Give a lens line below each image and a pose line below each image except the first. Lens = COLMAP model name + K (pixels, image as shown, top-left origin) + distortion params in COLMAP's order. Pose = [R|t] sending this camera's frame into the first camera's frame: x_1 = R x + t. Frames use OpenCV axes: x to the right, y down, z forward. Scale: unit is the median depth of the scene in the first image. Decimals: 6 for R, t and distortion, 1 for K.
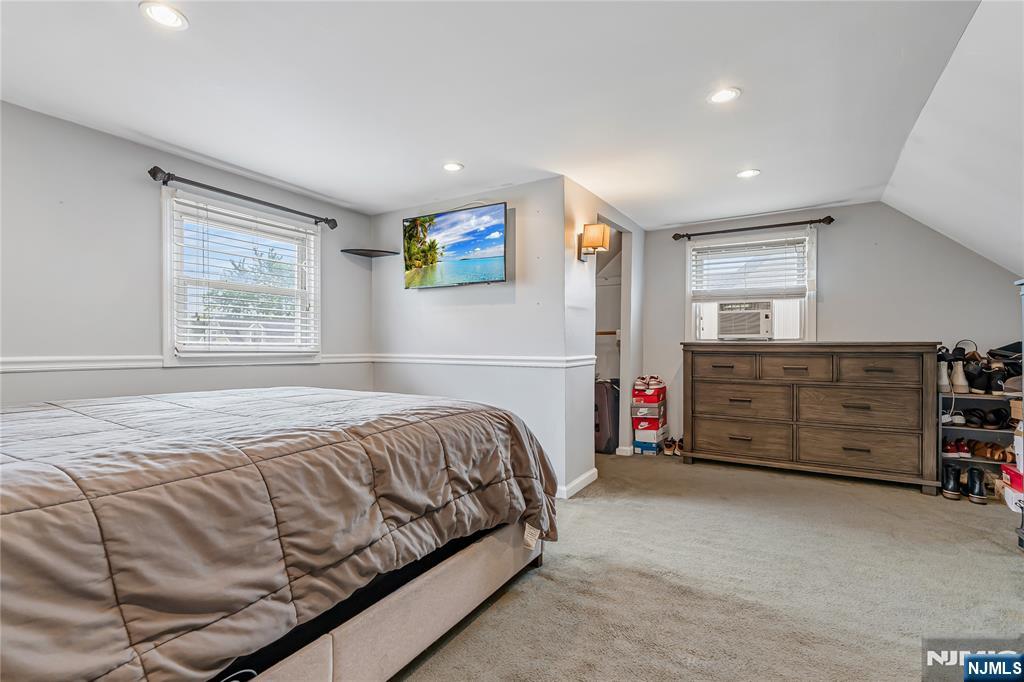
lens RADIAL K [[471.5, 0, 520.4], [0, 471.5, 344.4], [0, 0, 1]] dist [-0.000348, 0.001335]
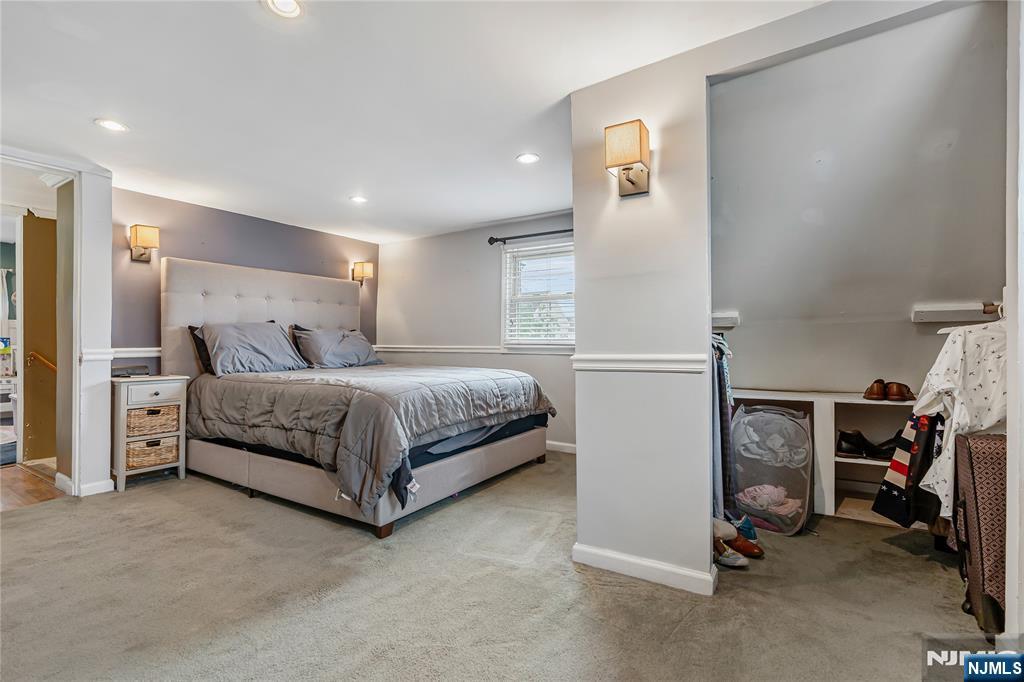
lens RADIAL K [[471.5, 0, 512.7], [0, 471.5, 340.4], [0, 0, 1]] dist [-0.000348, 0.001335]
pose [[-0.033571, -0.009542, -0.999391, 0.951300], [0.002081, 0.999952, -0.009617, 0.019705], [0.999434, -0.002403, -0.033549, 1.137001]]
